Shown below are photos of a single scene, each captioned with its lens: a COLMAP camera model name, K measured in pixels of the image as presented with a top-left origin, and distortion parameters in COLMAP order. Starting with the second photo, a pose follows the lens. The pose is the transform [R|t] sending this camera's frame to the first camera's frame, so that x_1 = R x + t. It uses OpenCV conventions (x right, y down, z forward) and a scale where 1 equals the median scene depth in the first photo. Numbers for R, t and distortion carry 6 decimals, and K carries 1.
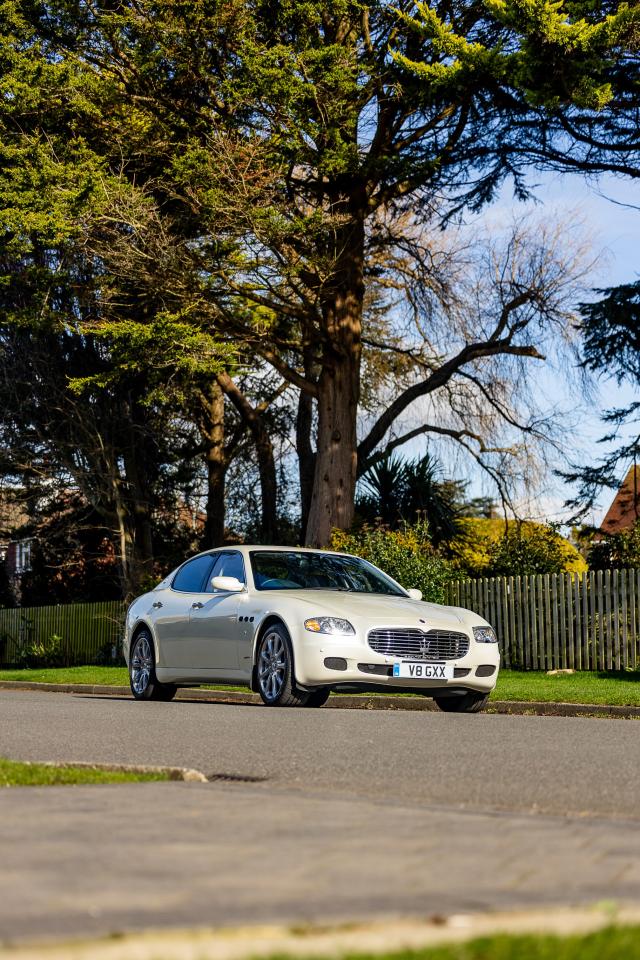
lens RADIAL K [[1922.9, 0, 308.3], [0, 1922.9, 480.3], [0, 0, 1]] dist [0.037573, 0.039596]
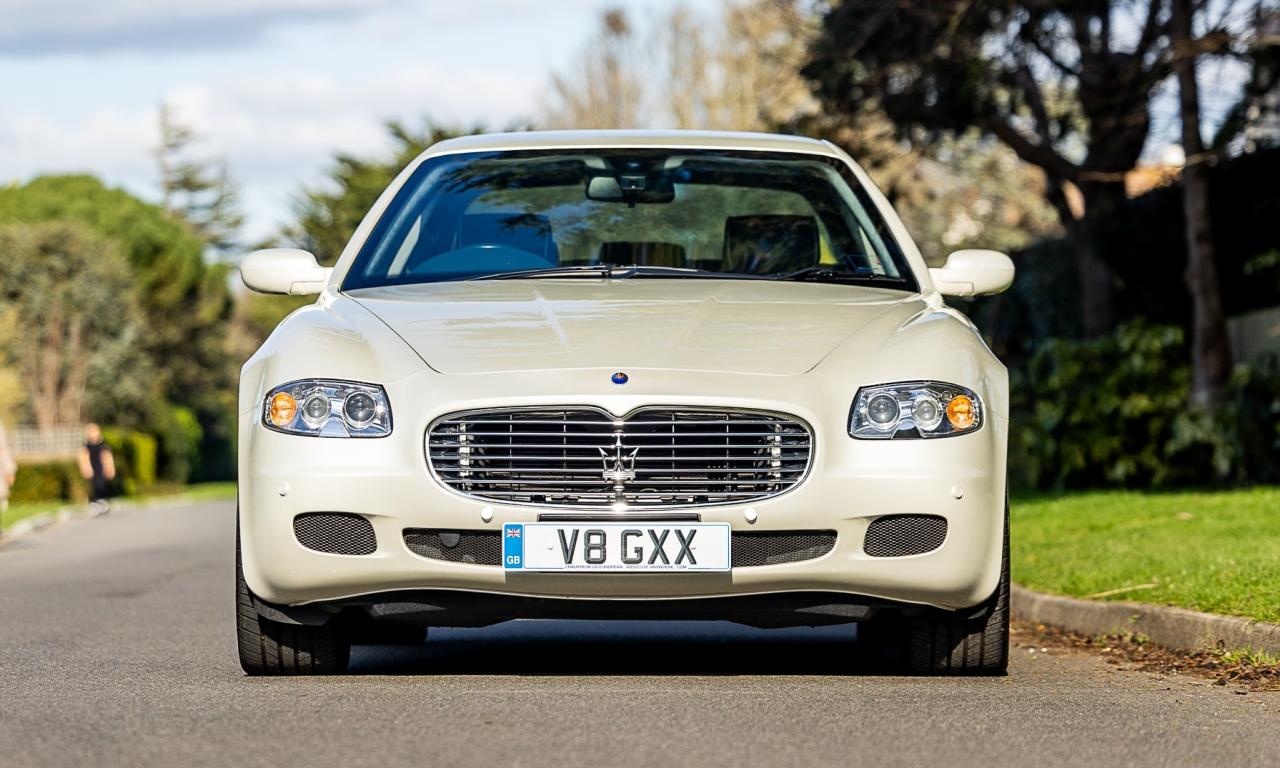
lens RADIAL K [[6012.8, 0, 640.0], [0, 6012.8, 384.0], [0, 0, 1]] dist [0.012925, -1.028789]
pose [[0.907113, -0.041255, -0.418859, 0.254903], [0.077013, 0.994652, 0.068819, 0.006172], [0.413780, -0.094684, 0.905440, 0.094514]]
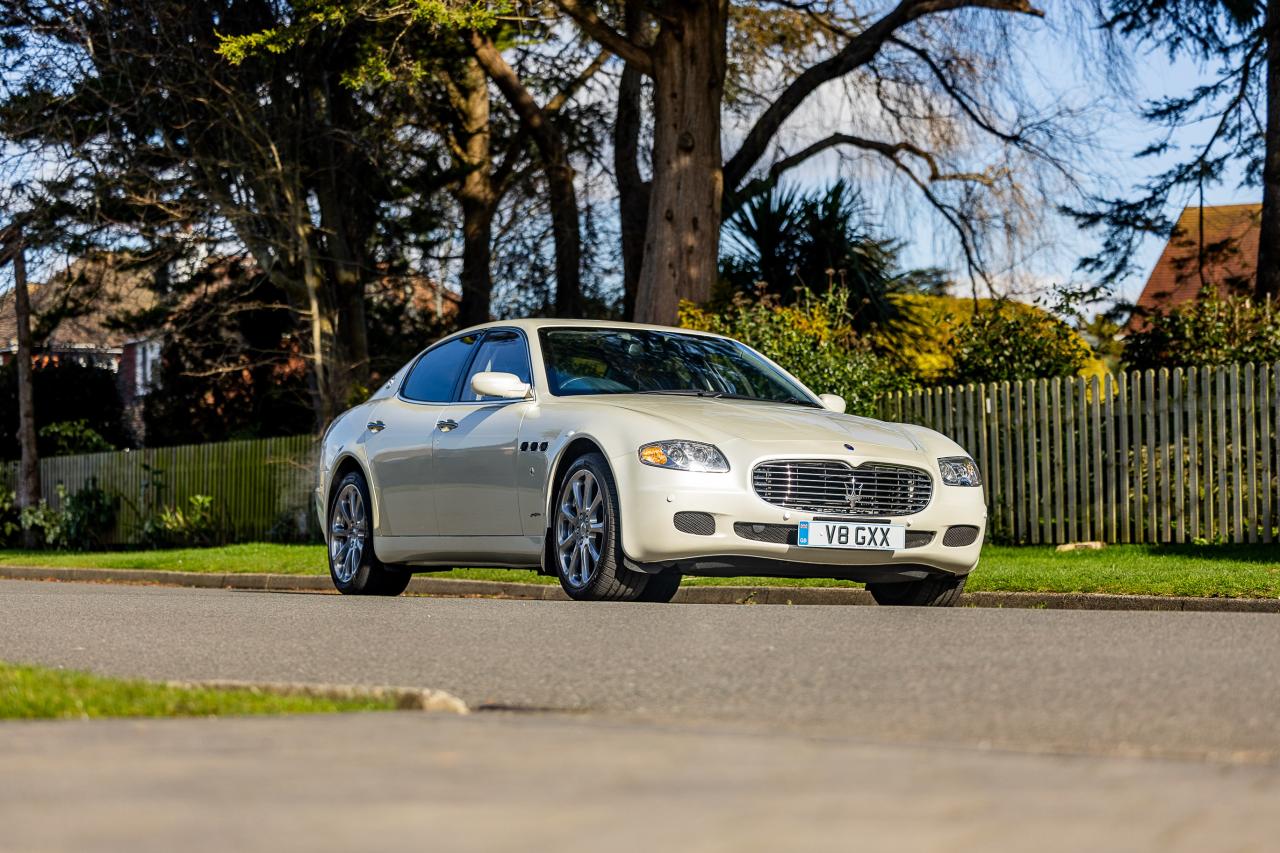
lens RADIAL K [[3237.2, 0, 636.9], [0, 3237.2, 405.7], [0, 0, 1]] dist [0.013820, -0.157495]
pose [[0.999991, -0.003820, 0.001737, -0.002292], [0.003729, 0.998756, 0.049717, 0.008105], [-0.001925, -0.049710, 0.998762, 0.034590]]
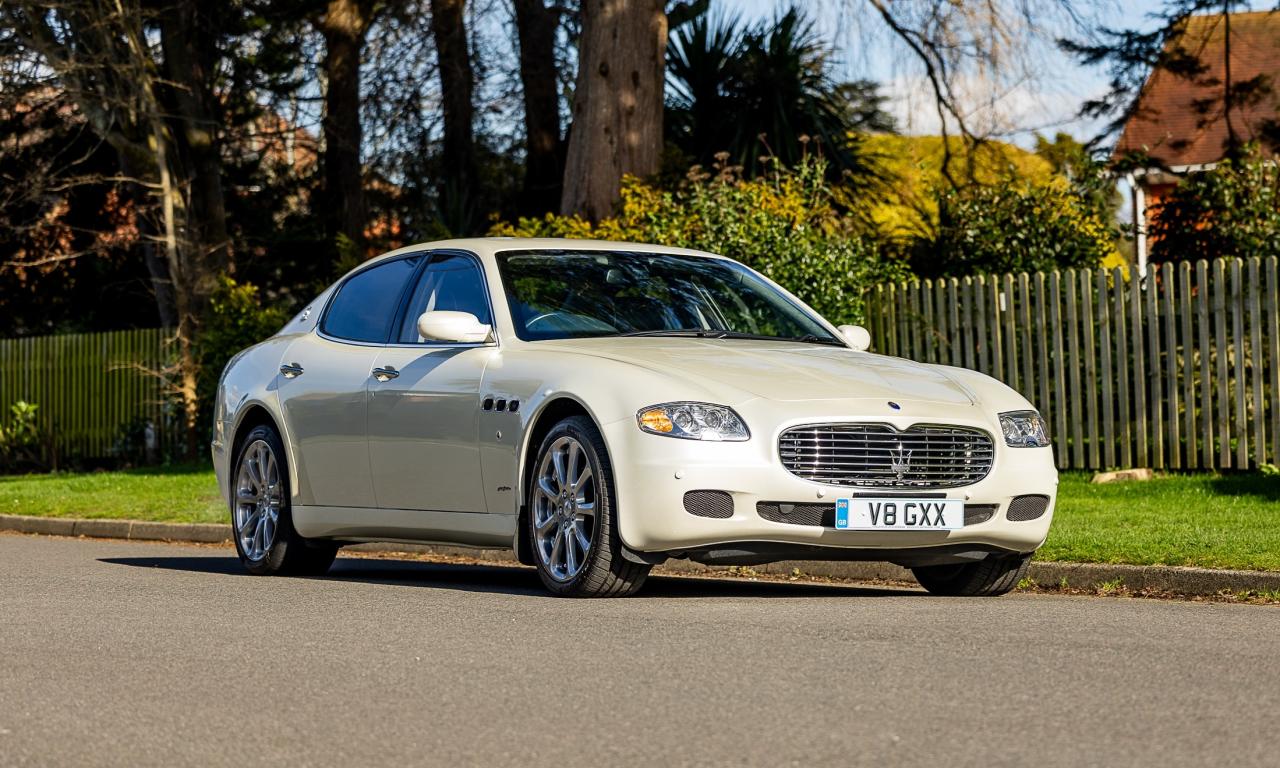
lens RADIAL K [[3863.6, 0, 694.4], [0, 3863.6, 296.9], [0, 0, 1]] dist [0.016162, -0.772566]
pose [[0.998474, -0.021310, 0.050944, -0.019552], [0.017977, 0.997723, 0.065009, -0.007423], [-0.052213, -0.063994, 0.996583, 0.050639]]
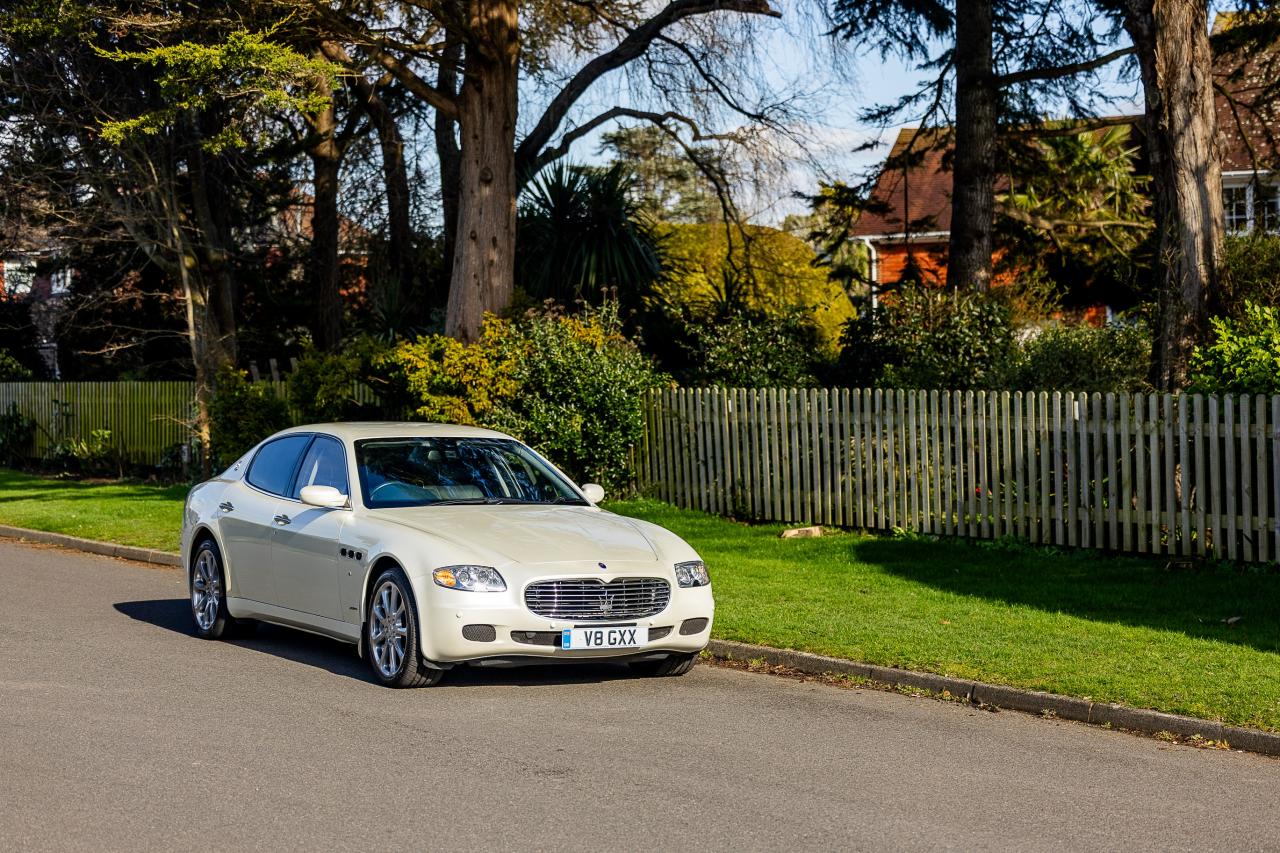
lens RADIAL K [[2610.0, 0, 617.2], [0, 2610.0, 426.4], [0, 0, 1]] dist [0.080014, -0.433403]
pose [[0.998154, -0.022912, 0.056252, 0.007076], [0.015861, 0.992313, 0.122729, -0.052994], [-0.058631, -0.121610, 0.990845, 0.037951]]
